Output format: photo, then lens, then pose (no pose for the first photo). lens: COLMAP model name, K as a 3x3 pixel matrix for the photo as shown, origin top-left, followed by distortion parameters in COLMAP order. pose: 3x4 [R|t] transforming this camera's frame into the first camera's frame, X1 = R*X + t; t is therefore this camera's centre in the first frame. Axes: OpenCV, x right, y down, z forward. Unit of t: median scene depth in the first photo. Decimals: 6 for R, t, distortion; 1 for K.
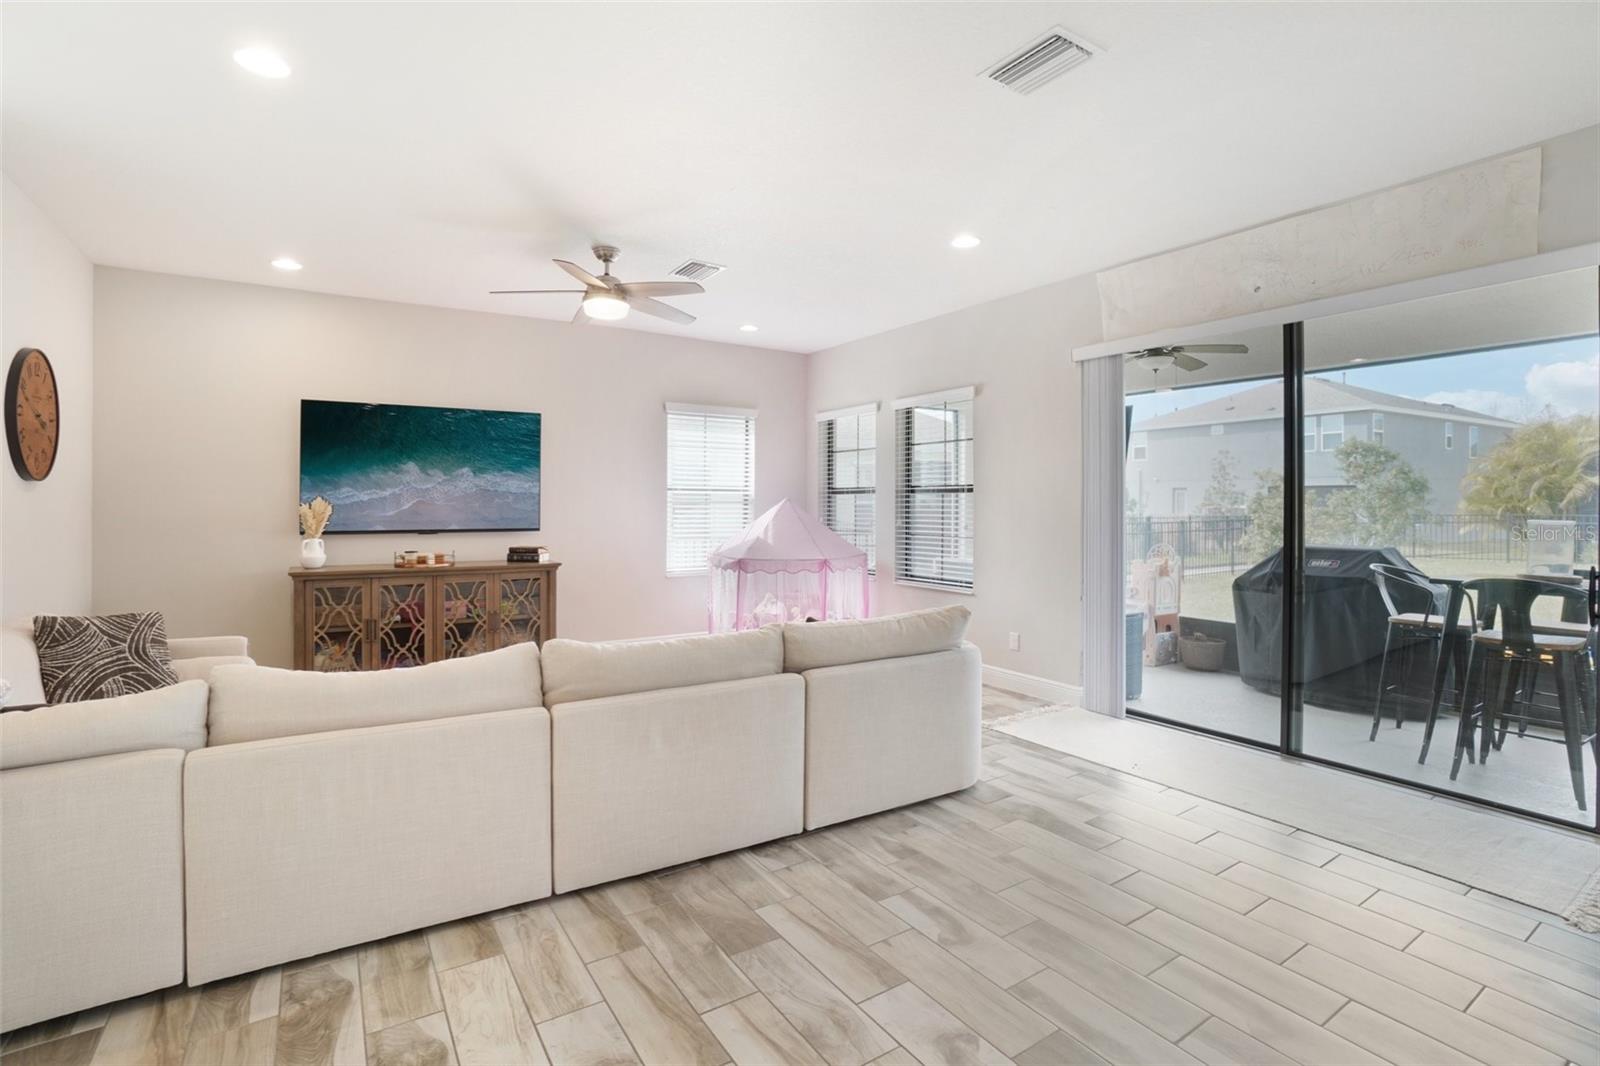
lens RADIAL K [[740.7, 0, 807.8], [0, 740.7, 504.1], [0, 0, 1]] dist [-0.067133, 0.023202]
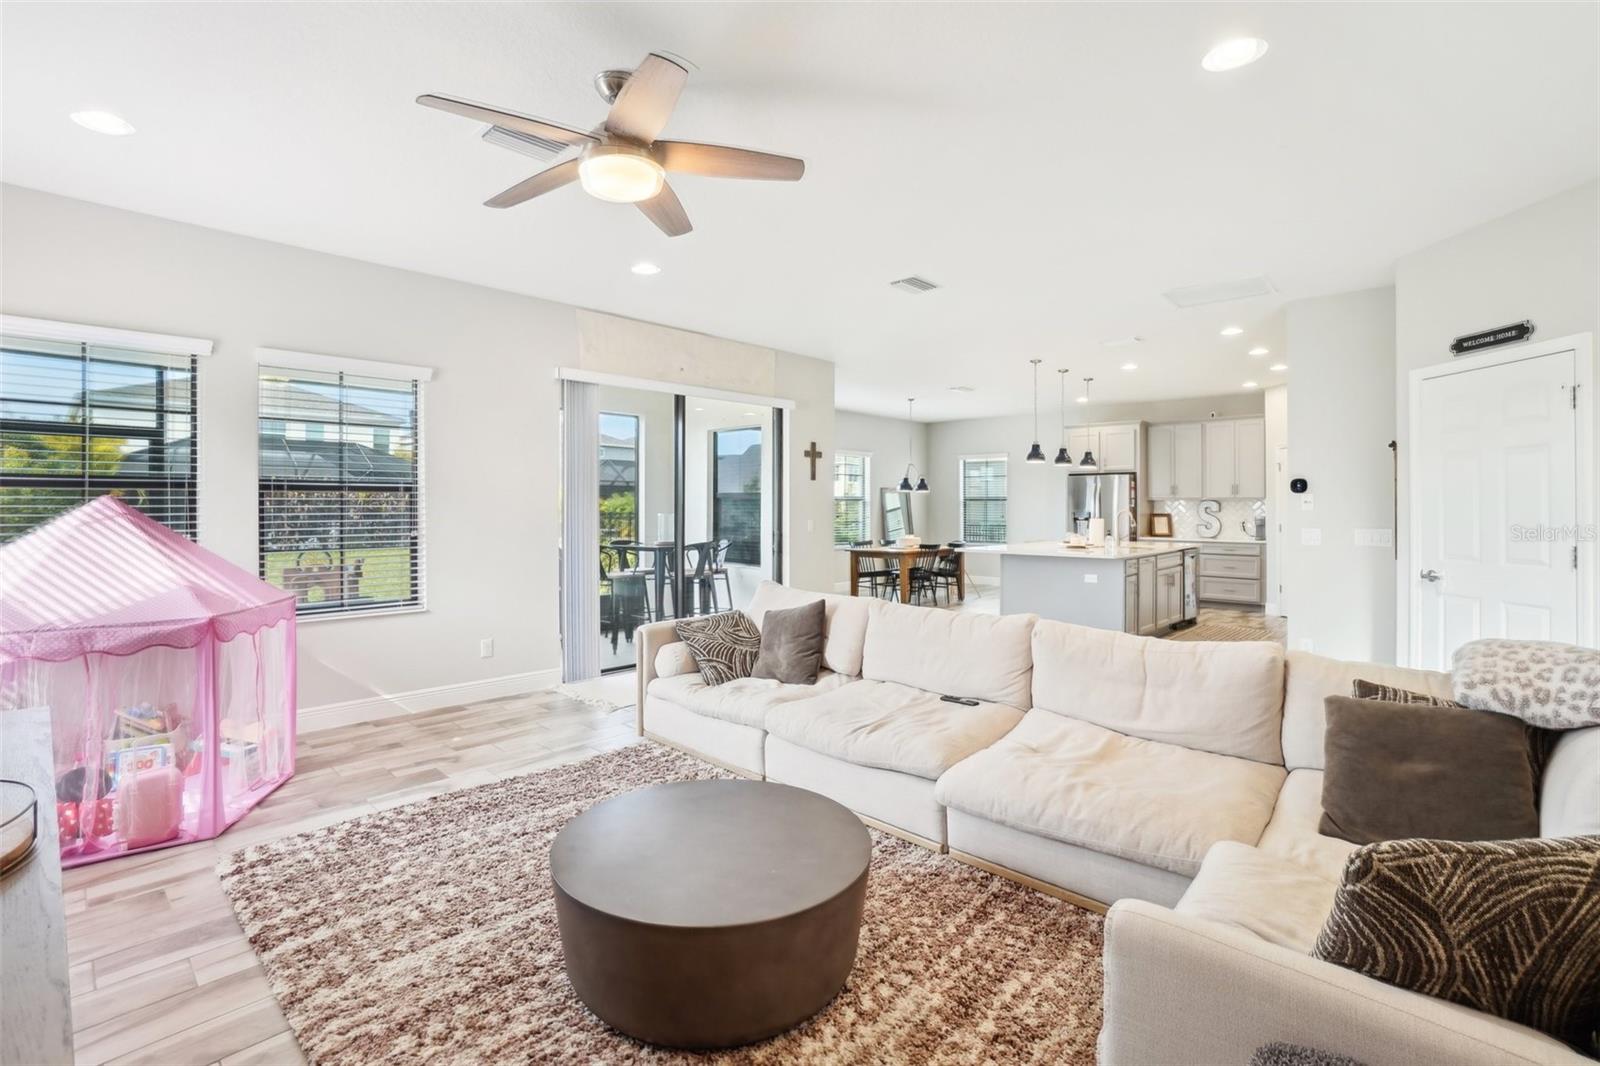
lens RADIAL K [[749.7, 0, 797.6], [0, 749.7, 480.5], [0, 0, 1]] dist [-0.070553, 0.022781]
pose [[-0.231216, 0.032050, 0.972375, -0.781652], [-0.001745, 0.999442, -0.033357, 0.000306], [-0.972901, -0.009409, -0.231031, 0.868108]]
